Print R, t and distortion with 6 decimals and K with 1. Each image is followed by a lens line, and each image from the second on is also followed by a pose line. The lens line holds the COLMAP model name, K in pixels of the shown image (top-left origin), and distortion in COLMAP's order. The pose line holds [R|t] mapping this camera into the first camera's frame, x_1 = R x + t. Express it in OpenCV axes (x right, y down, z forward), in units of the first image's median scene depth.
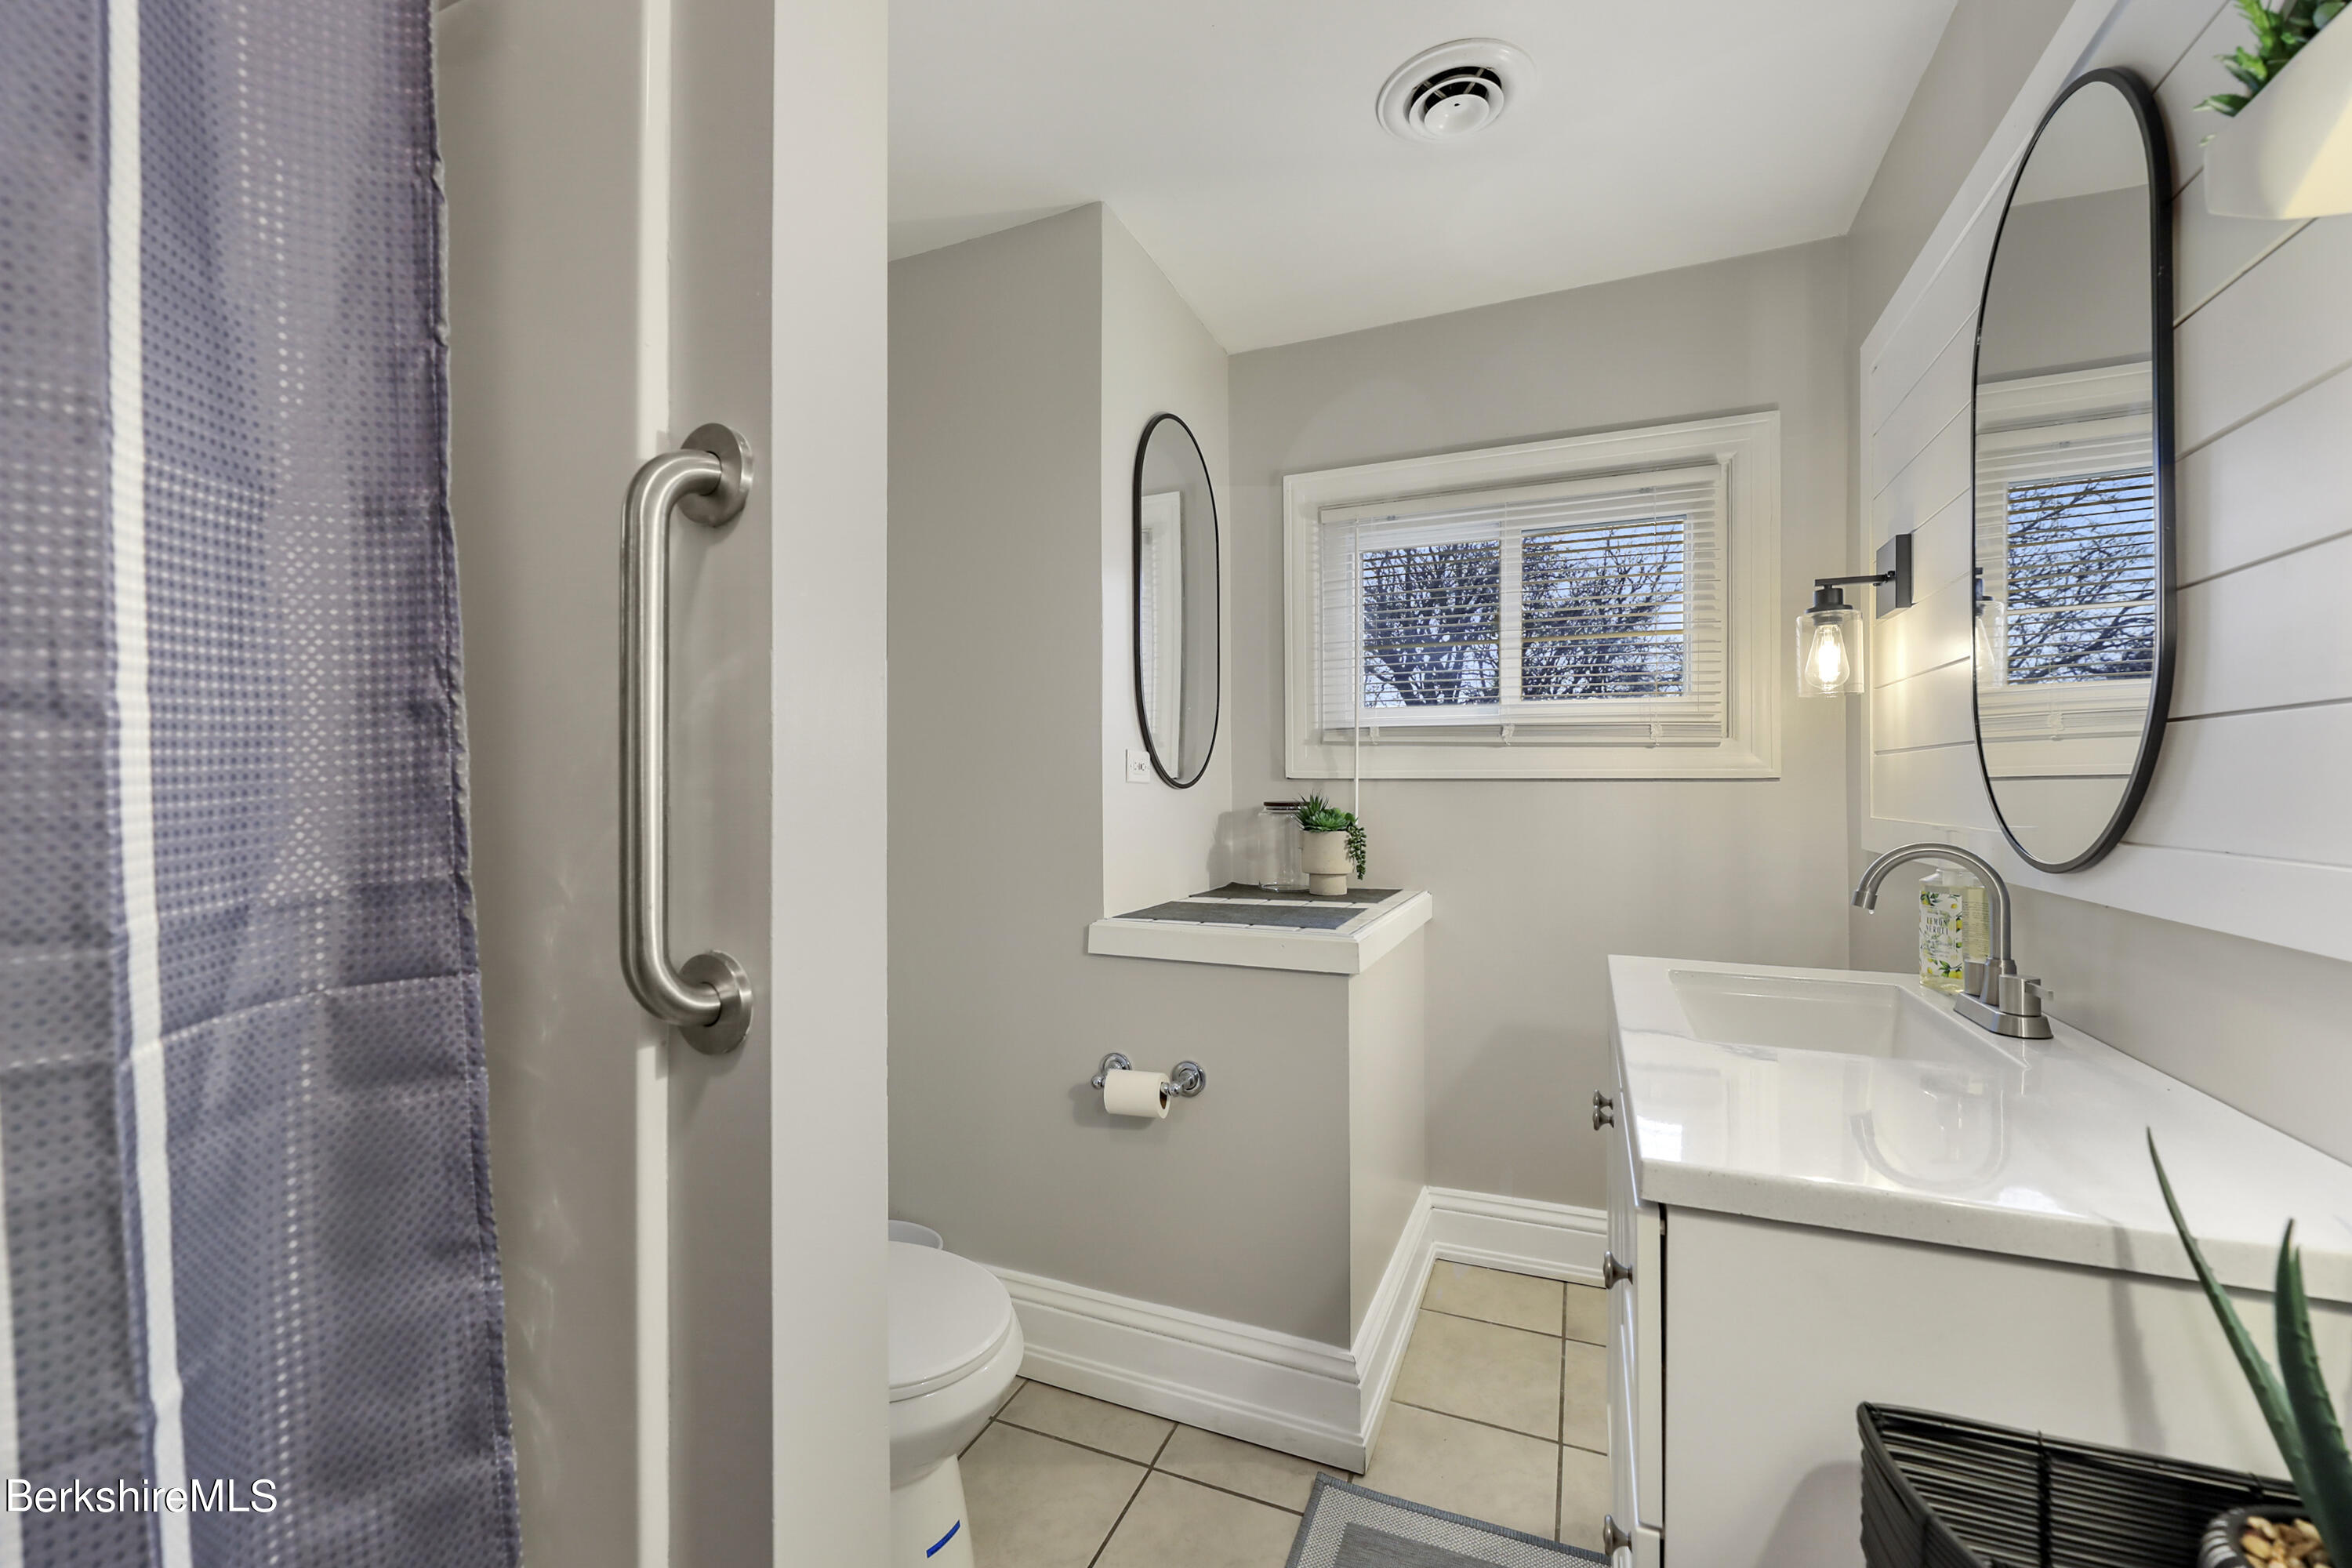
lens RADIAL K [[972.8, 0, 1176.0], [0, 972.8, 784.0], [0, 0, 1]] dist [-0.004922, -0.000136]
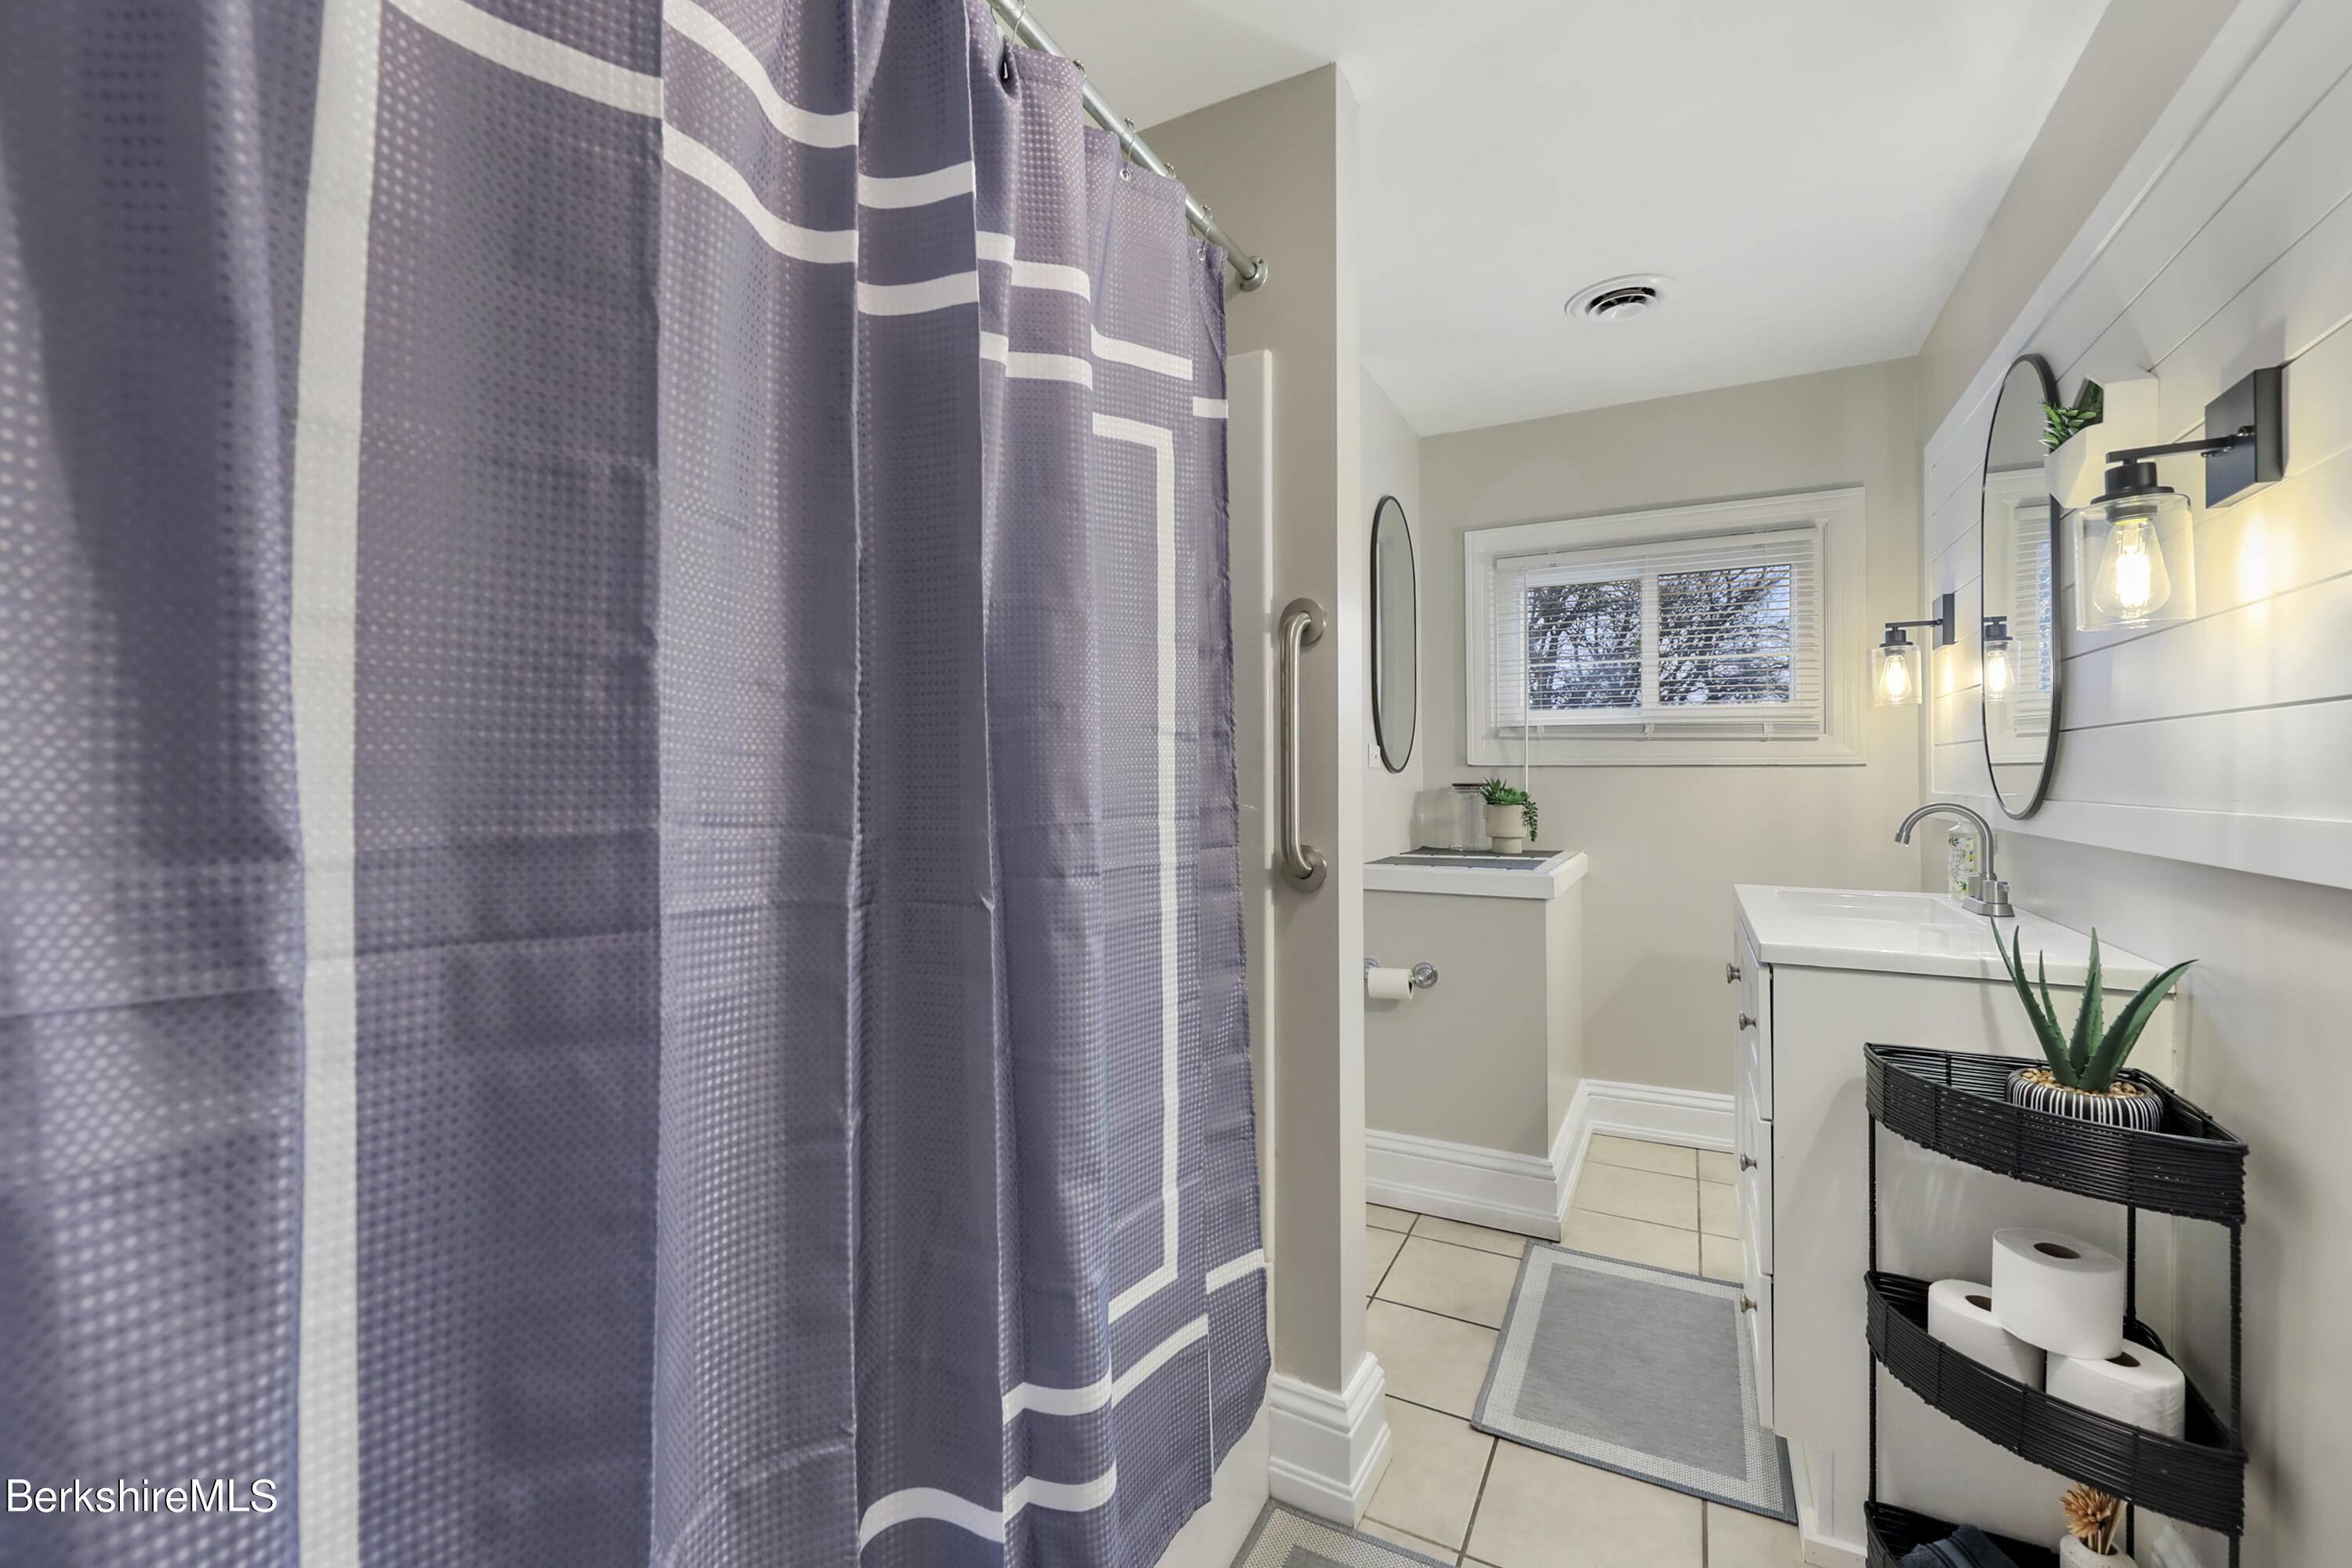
lens RADIAL K [[998.1, 0, 1160.8], [0, 998.1, 767.5], [0, 0, 1]] dist [-0.001693, -0.000539]
pose [[0.996062, -0.000994, -0.088653, -0.260262], [0.000459, 0.999982, -0.006054, 0.007322], [0.088657, 0.005989, 0.996044, -0.530431]]
